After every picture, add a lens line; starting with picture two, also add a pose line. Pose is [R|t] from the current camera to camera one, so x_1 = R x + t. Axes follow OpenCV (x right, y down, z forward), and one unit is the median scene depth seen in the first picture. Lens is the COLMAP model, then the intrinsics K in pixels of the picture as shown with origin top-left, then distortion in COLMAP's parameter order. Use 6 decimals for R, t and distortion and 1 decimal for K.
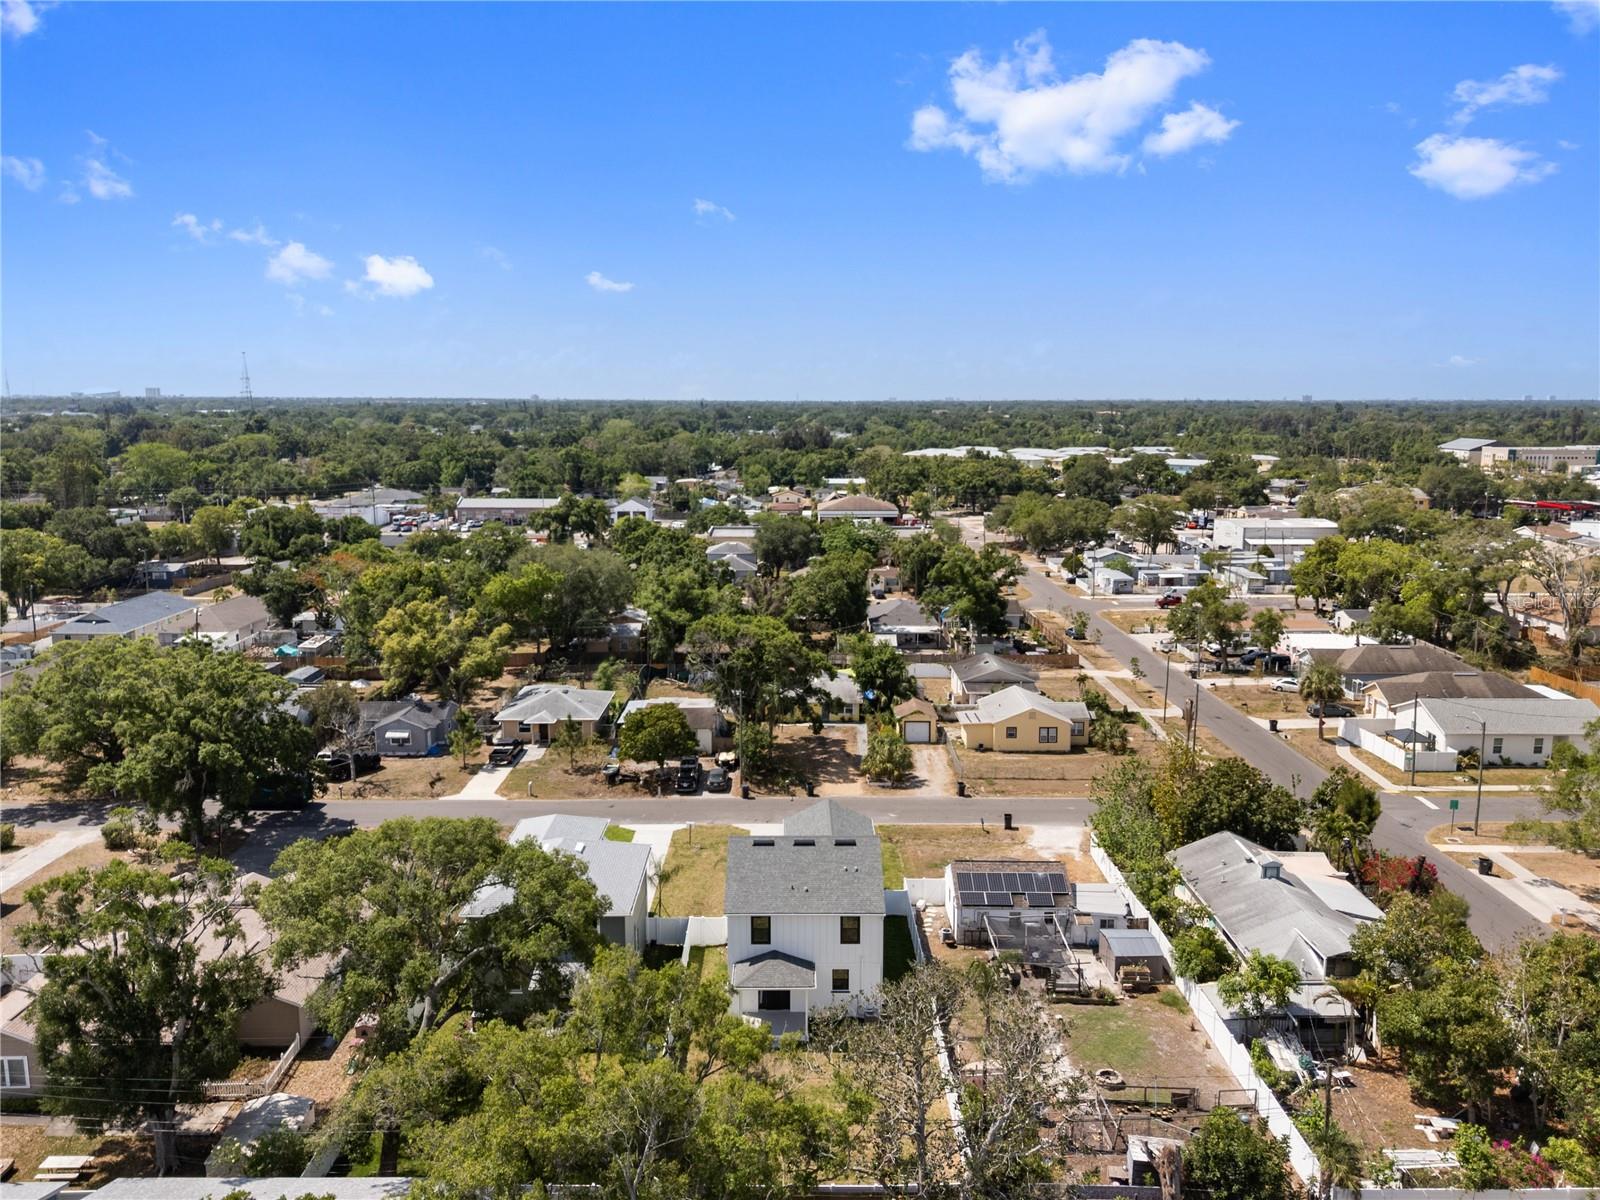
lens RADIAL K [[1177.2, 0, 796.3], [0, 1177.2, 608.5], [0, 0, 1]] dist [0.076064, -0.067764]
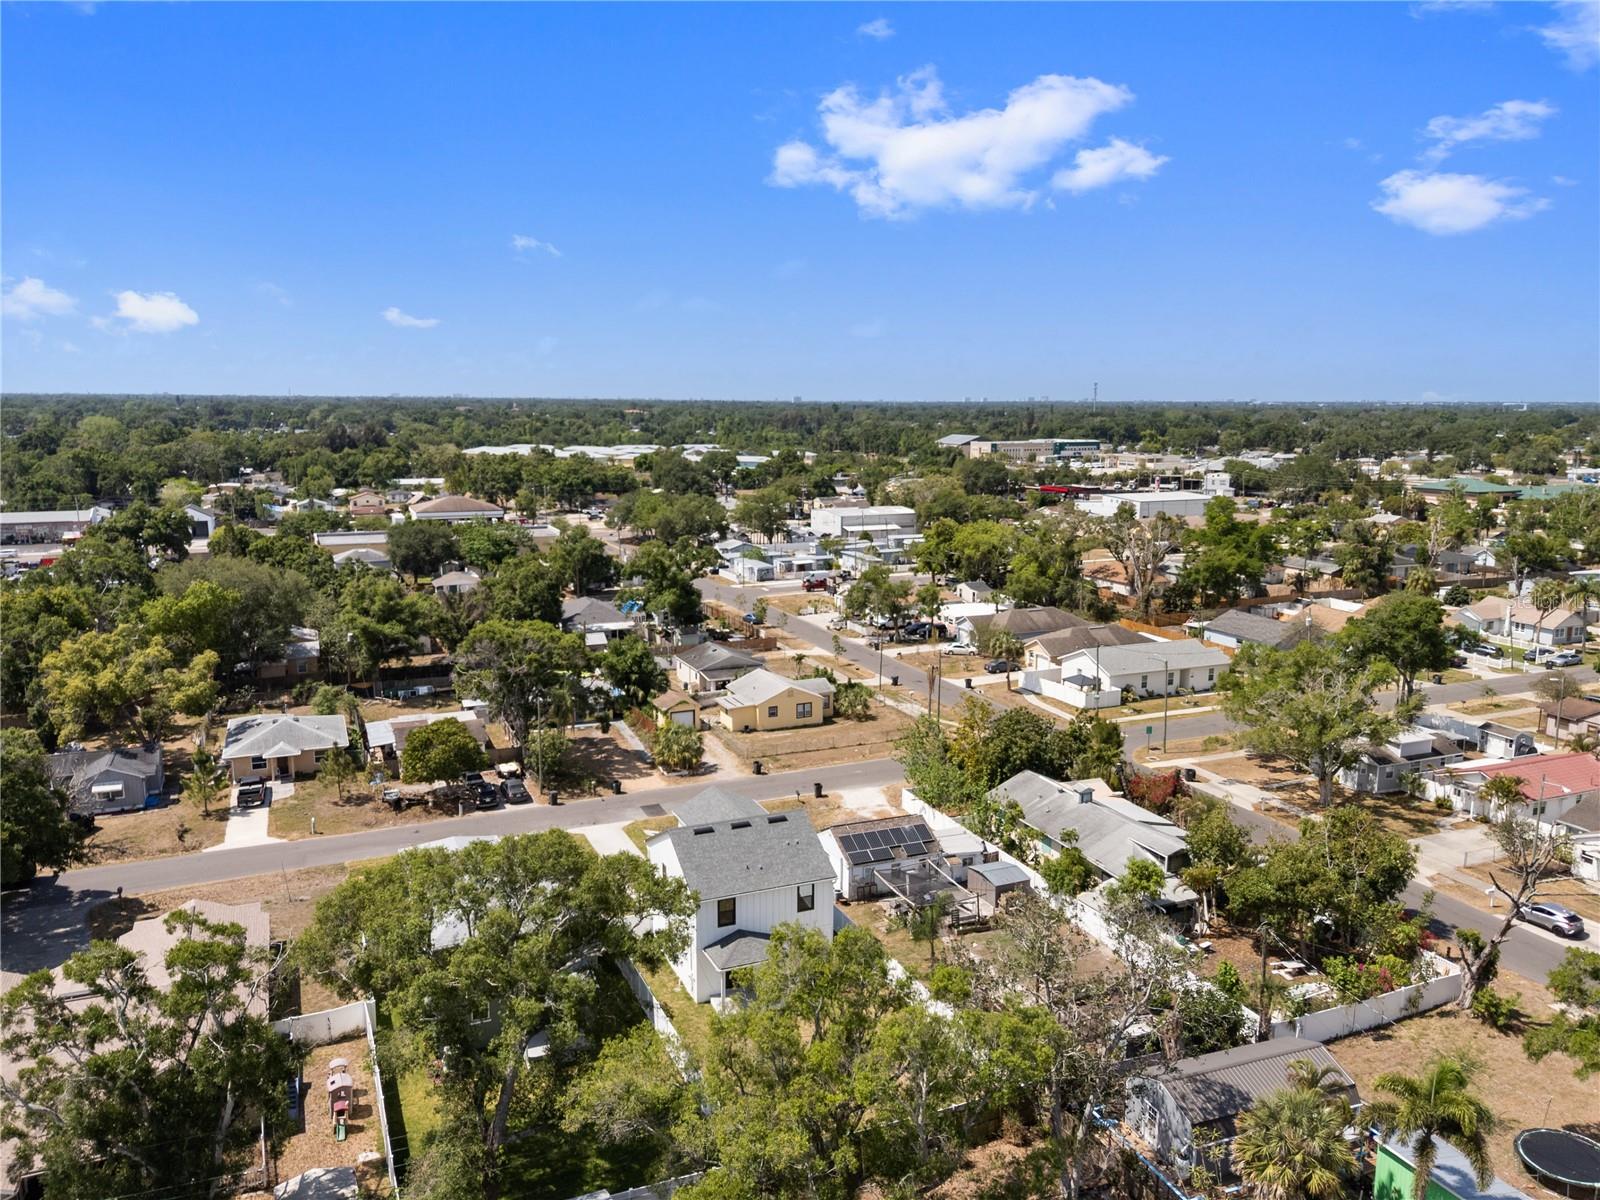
lens RADIAL K [[1177.2, 0, 795.8], [0, 1177.2, 603.3], [0, 0, 1]] dist [0.076064, -0.067764]
pose [[0.919435, -0.065396, 0.387767, -0.208816], [0.066361, 0.997736, 0.010916, -0.003194], [-0.387603, 0.015696, 0.921693, 0.010660]]
